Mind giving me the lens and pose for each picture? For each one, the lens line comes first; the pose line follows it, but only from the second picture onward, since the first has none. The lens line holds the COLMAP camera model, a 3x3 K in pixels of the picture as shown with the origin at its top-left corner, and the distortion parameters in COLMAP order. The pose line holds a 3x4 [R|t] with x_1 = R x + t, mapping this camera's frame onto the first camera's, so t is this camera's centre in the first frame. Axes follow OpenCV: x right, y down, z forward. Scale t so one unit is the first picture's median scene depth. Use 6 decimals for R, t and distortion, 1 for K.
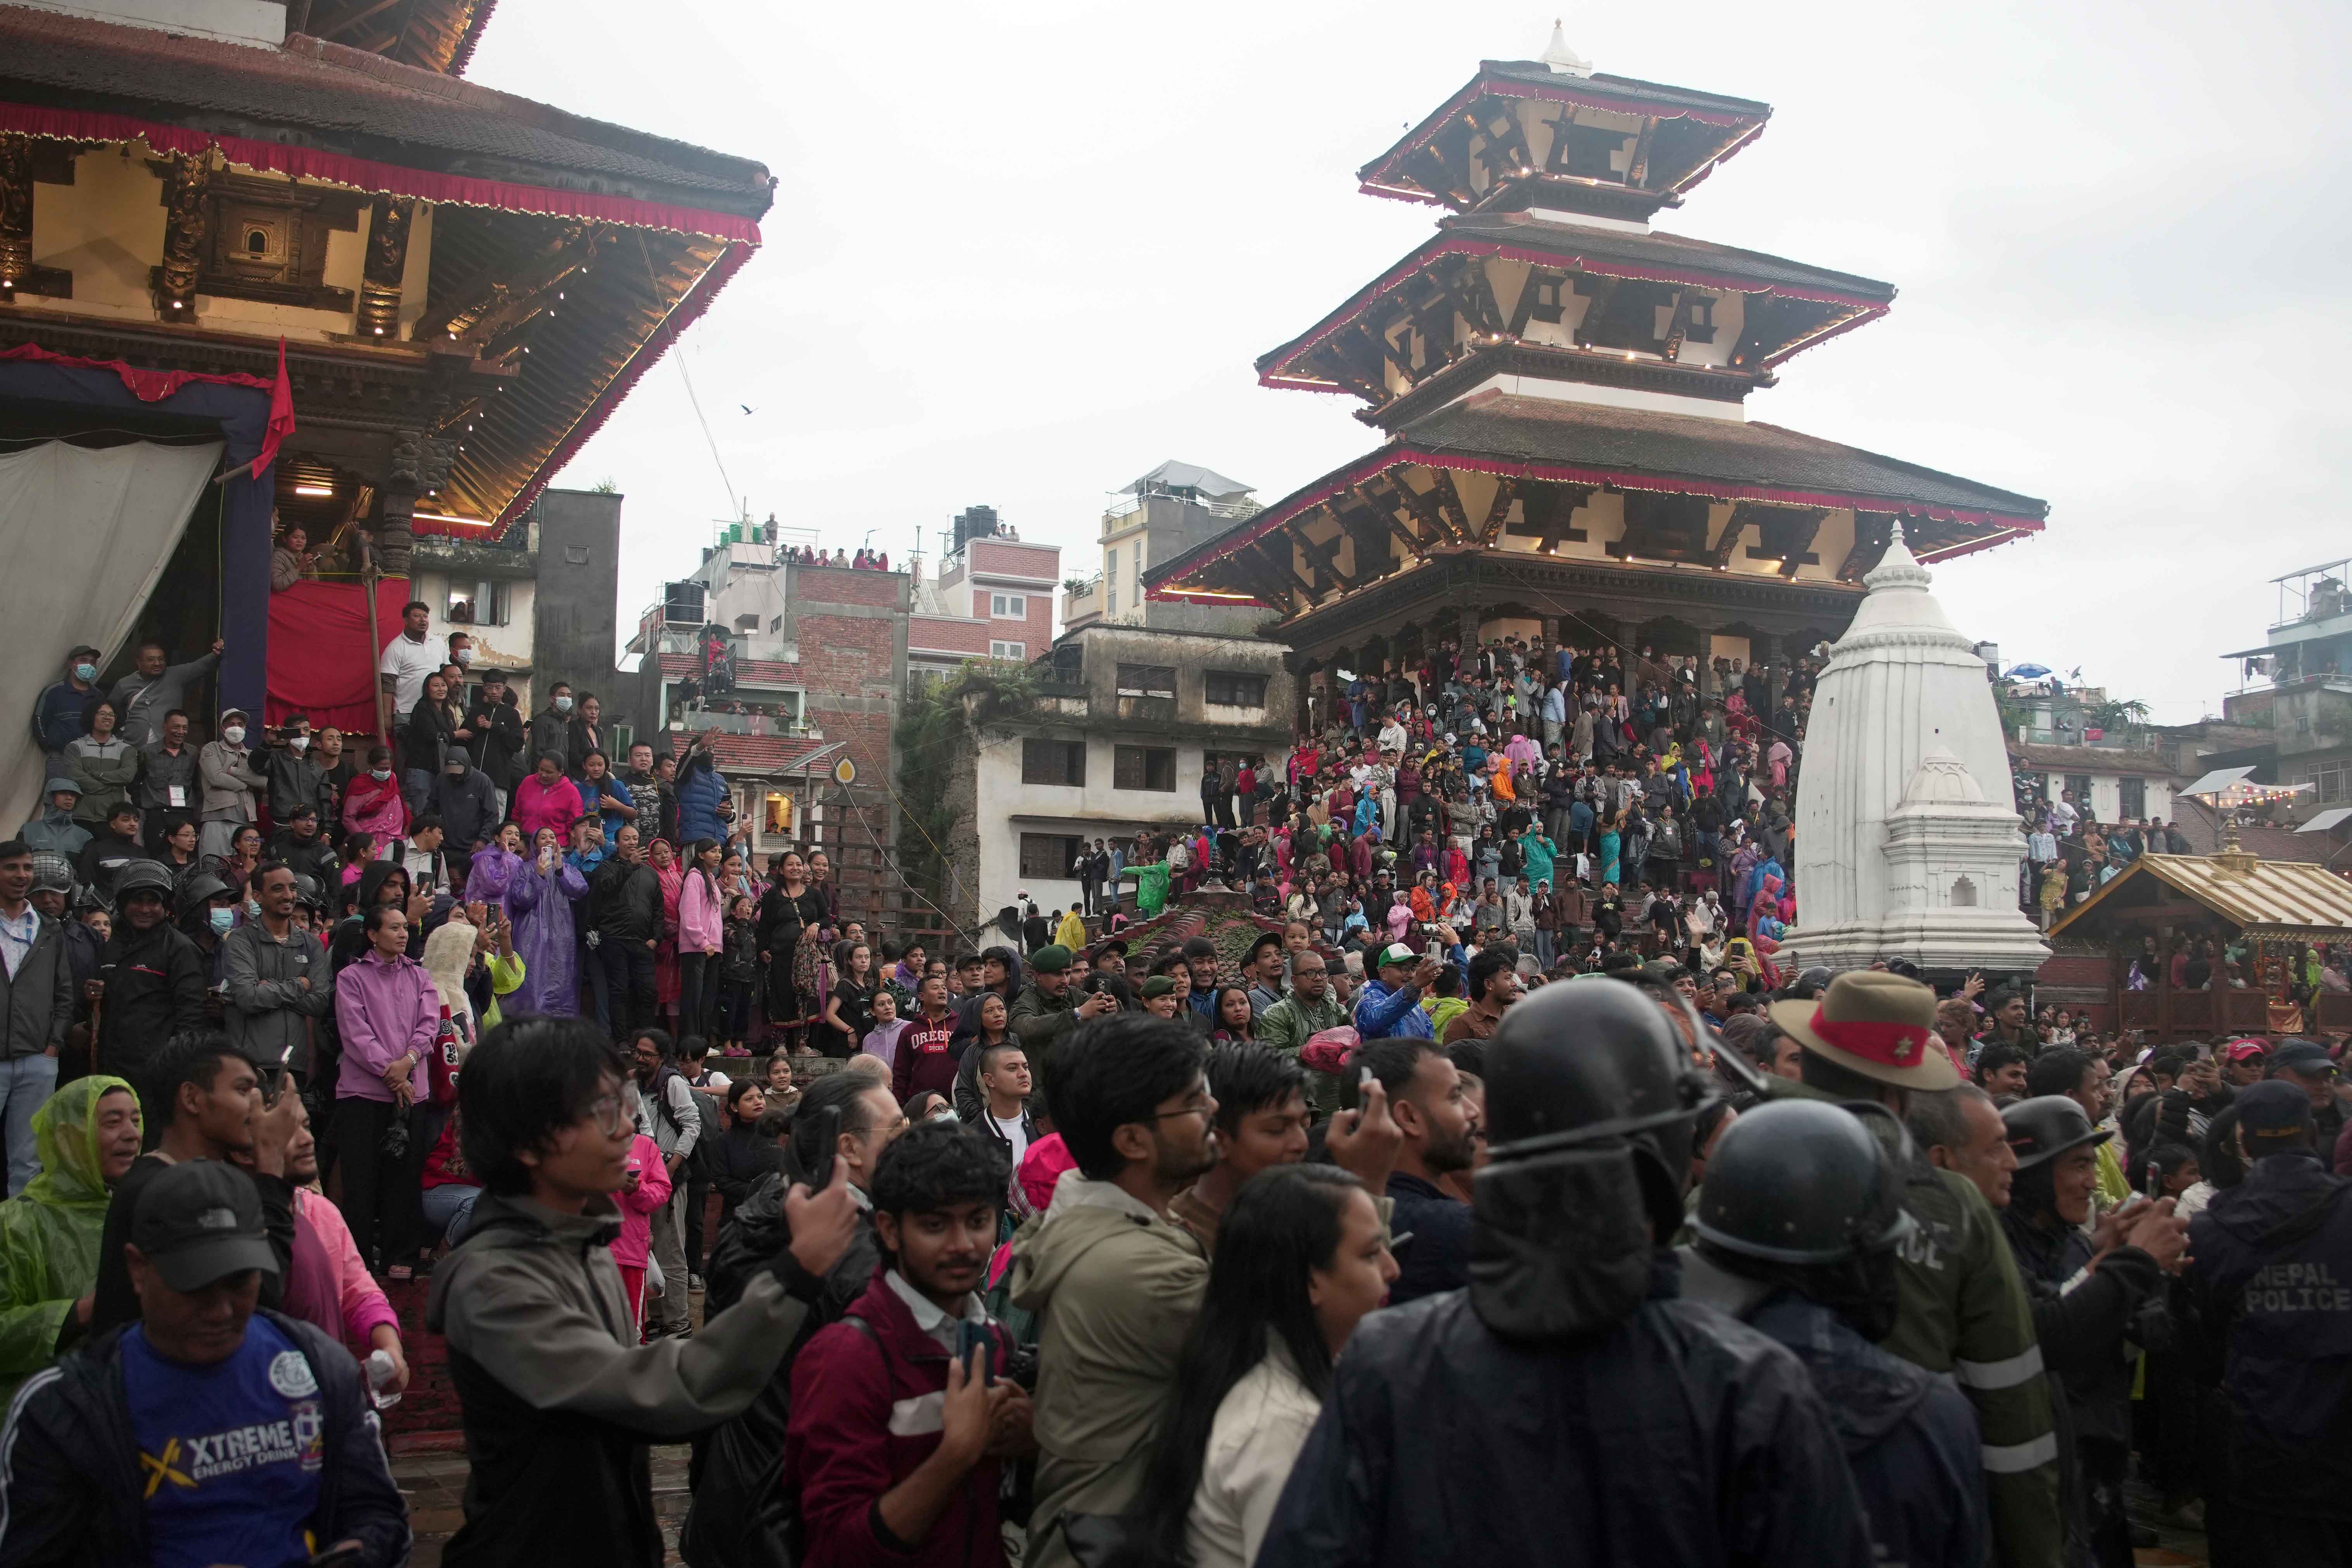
lens RADIAL K [[2259.0, 0, 1176.5], [0, 2259.0, 851.2], [0, 0, 1]] dist [-0.065061, 0.000322]
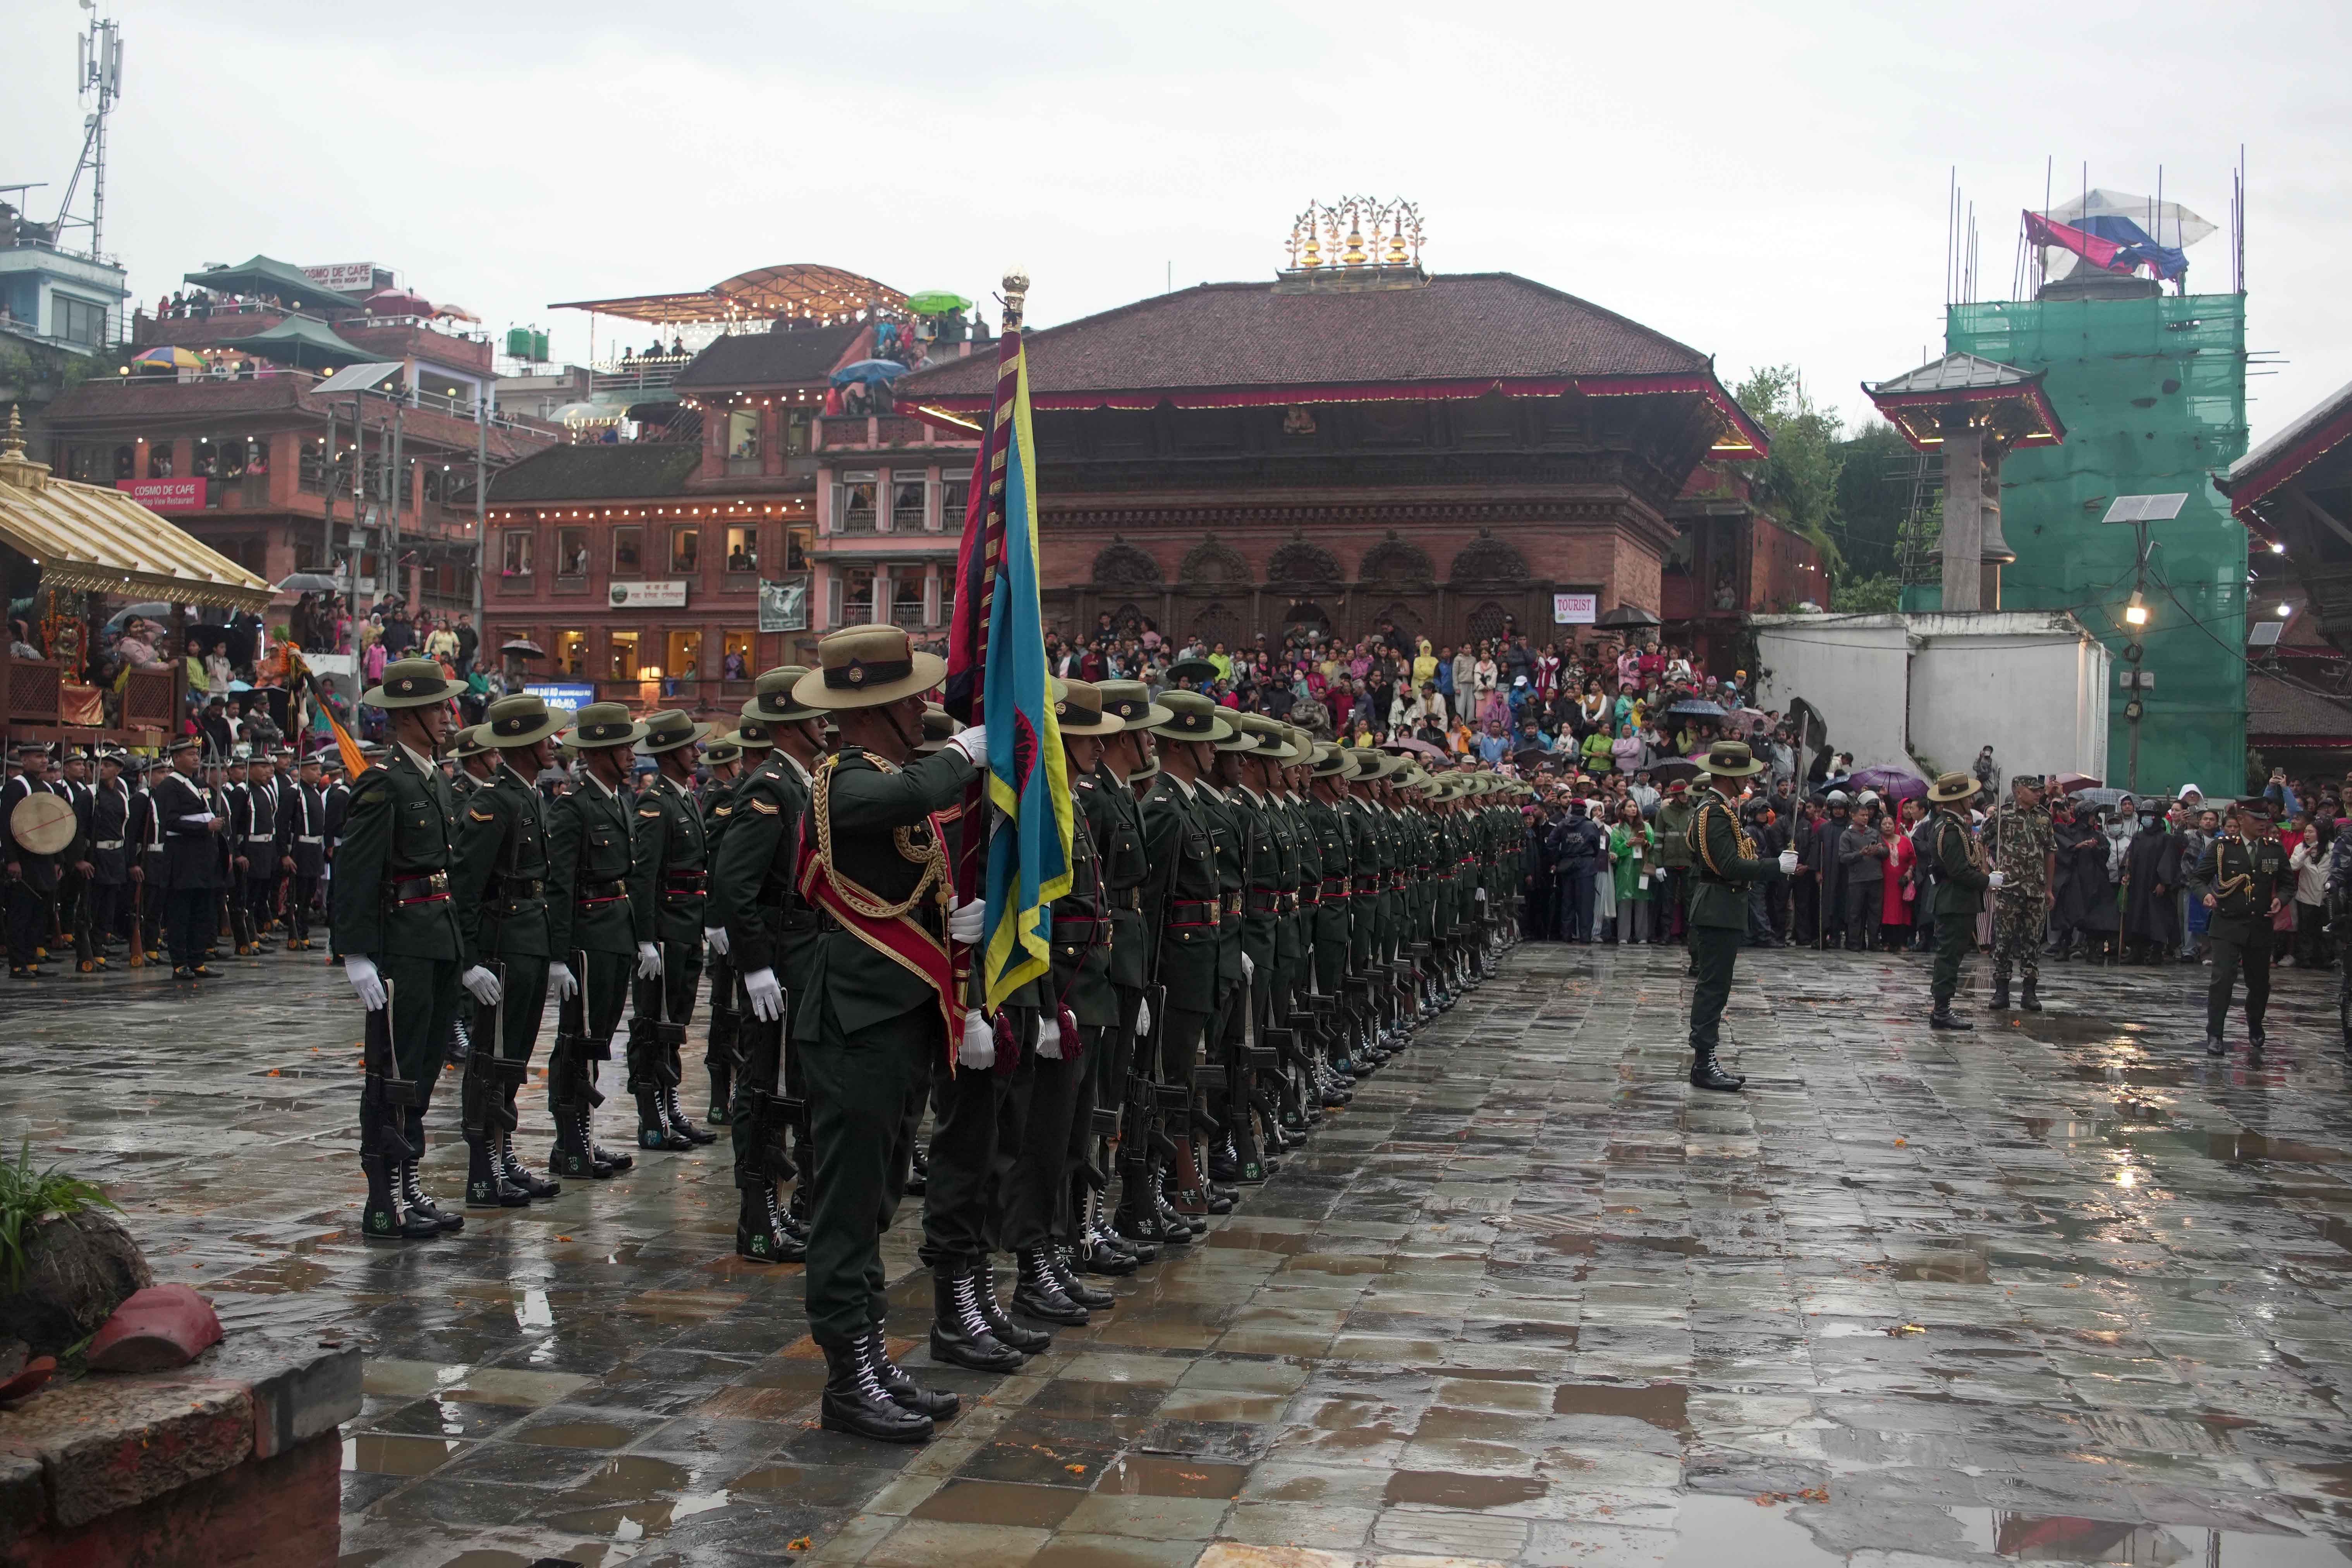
lens RADIAL K [[2543.7, 0, 1165.5], [0, 2543.7, 711.8], [0, 0, 1]] dist [-0.076407, 0.184076]
pose [[0.598361, 0.023208, 0.800890, 0.068810], [-0.082777, 0.996022, 0.032982, 0.023238], [-0.796939, -0.086031, 0.597902, 0.255617]]
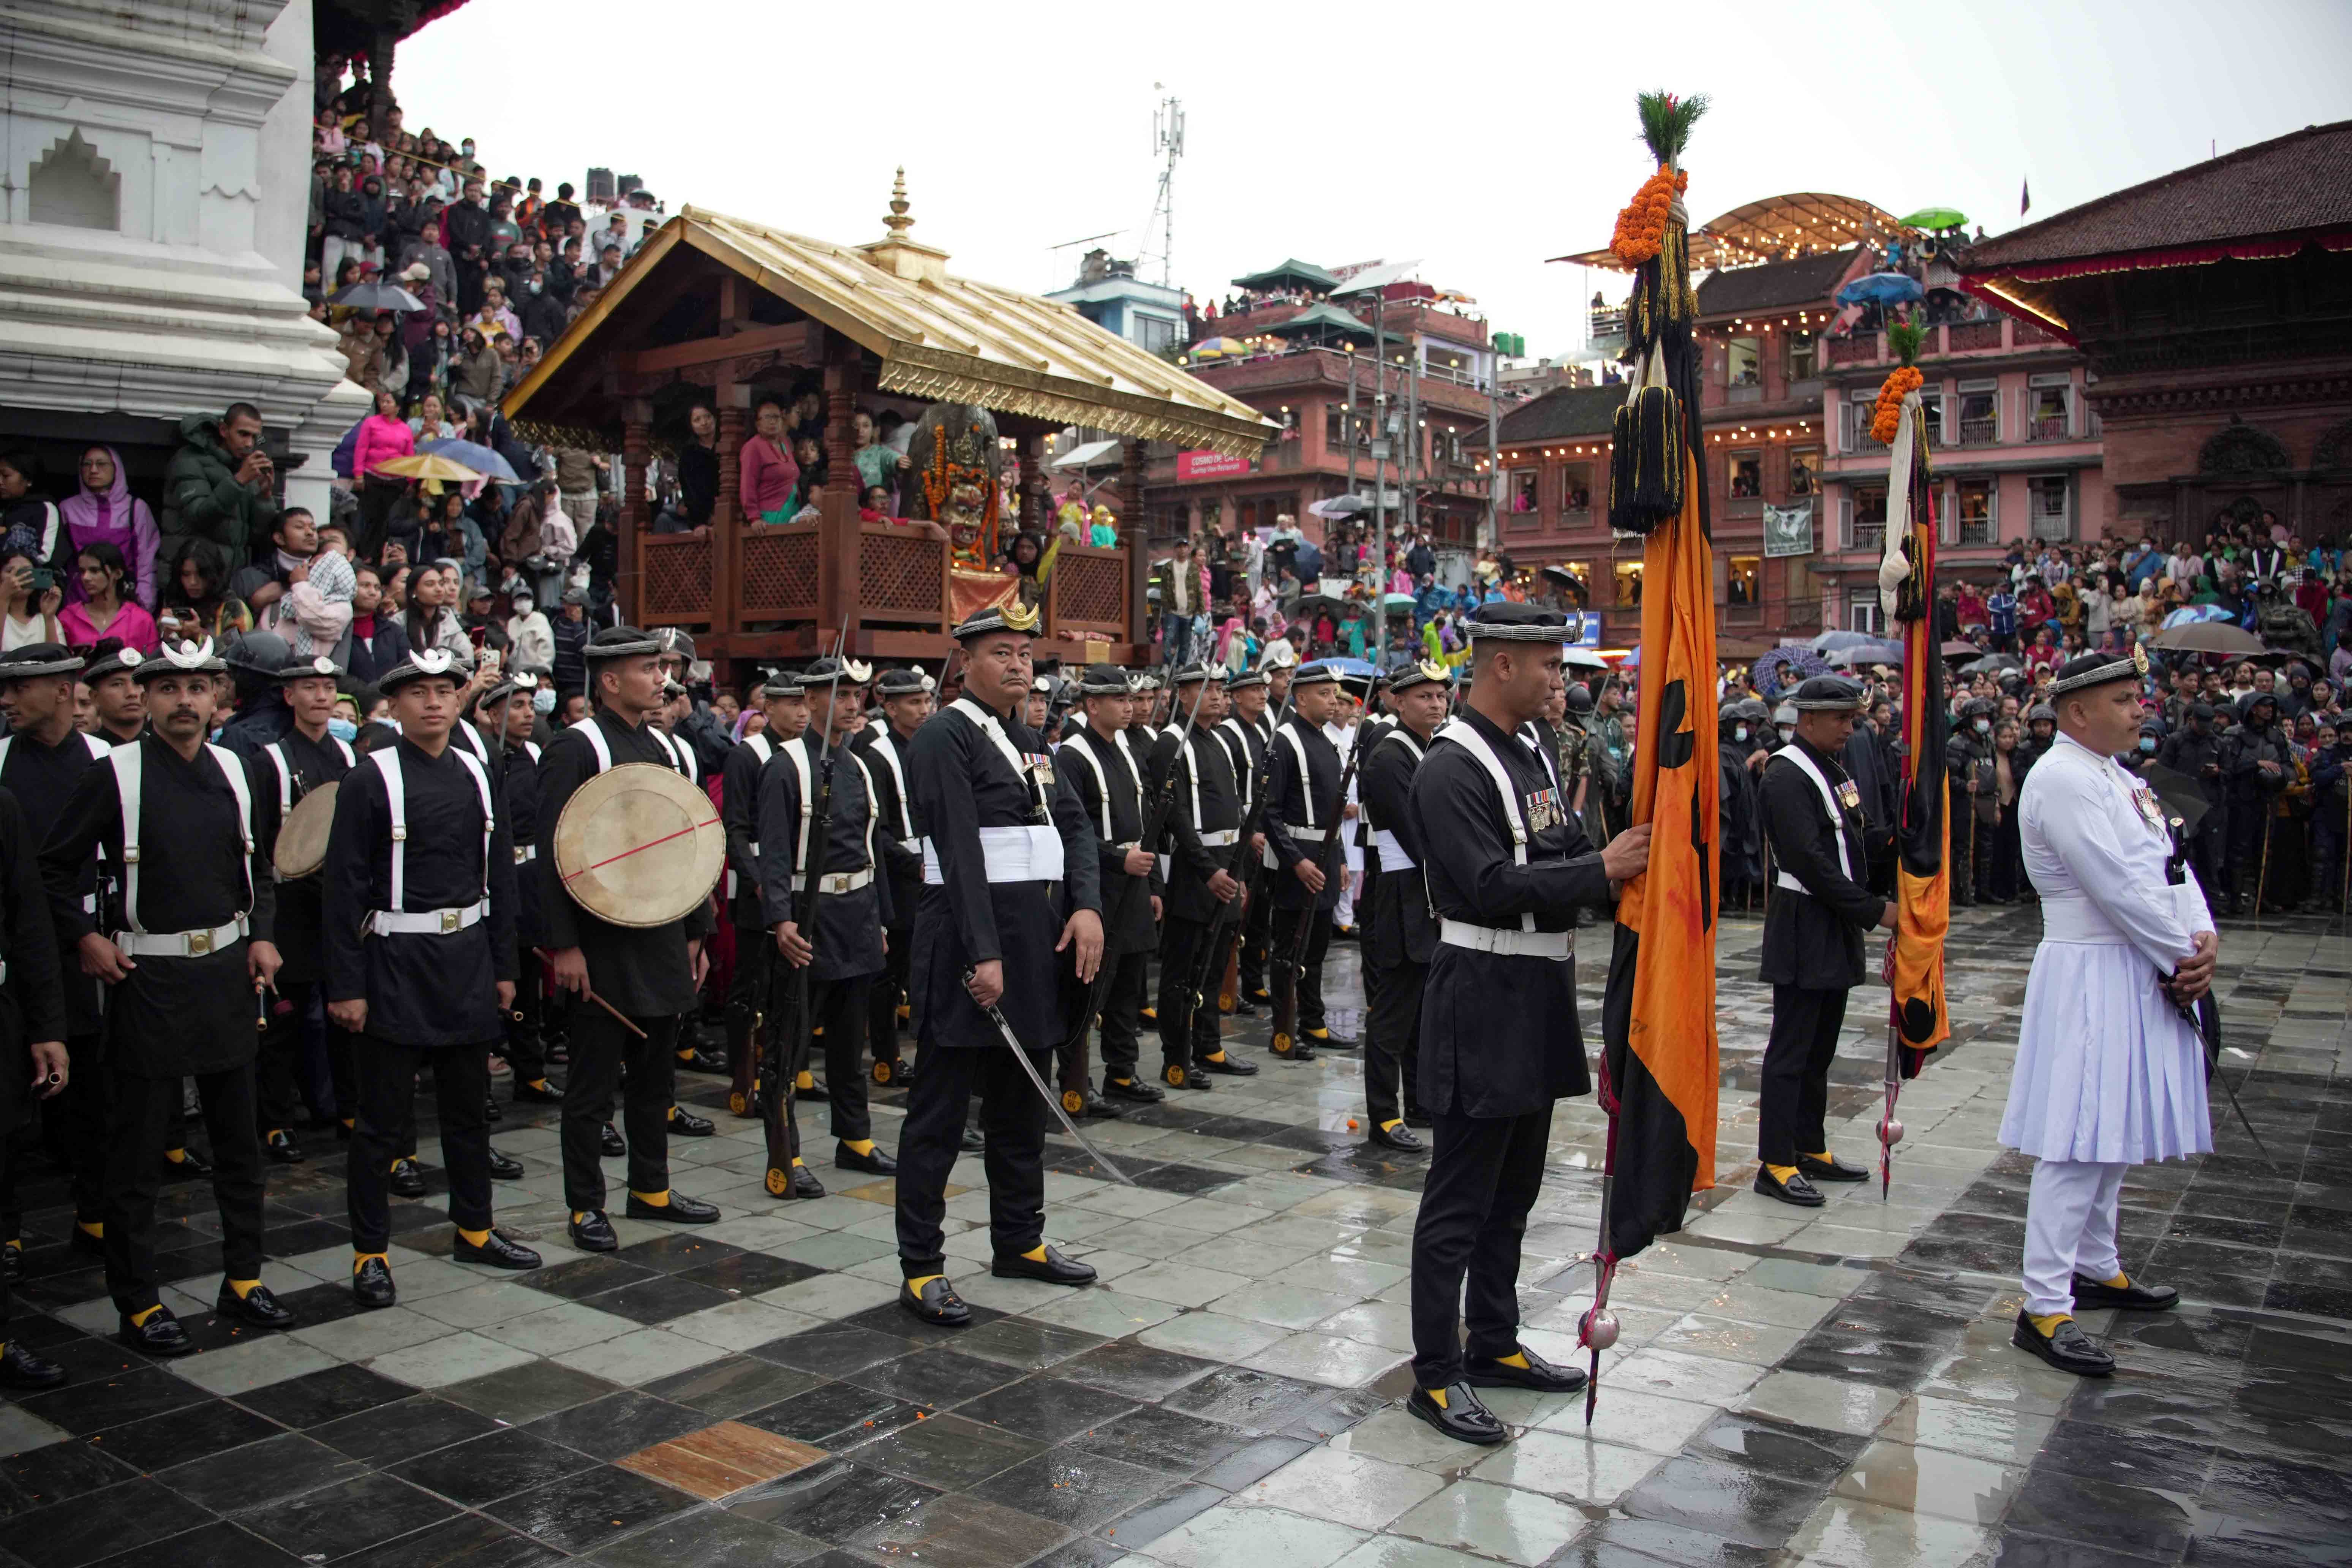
lens RADIAL K [[2068.5, 0, 1176.0], [0, 2068.5, 784.0], [0, 0, 1]] dist [-0.101001, -0.004075]
pose [[0.866325, -0.024730, 0.498867, 0.320584], [-0.042928, 0.991391, 0.123695, 0.058368], [-0.497632, -0.128575, 0.857806, 0.613400]]
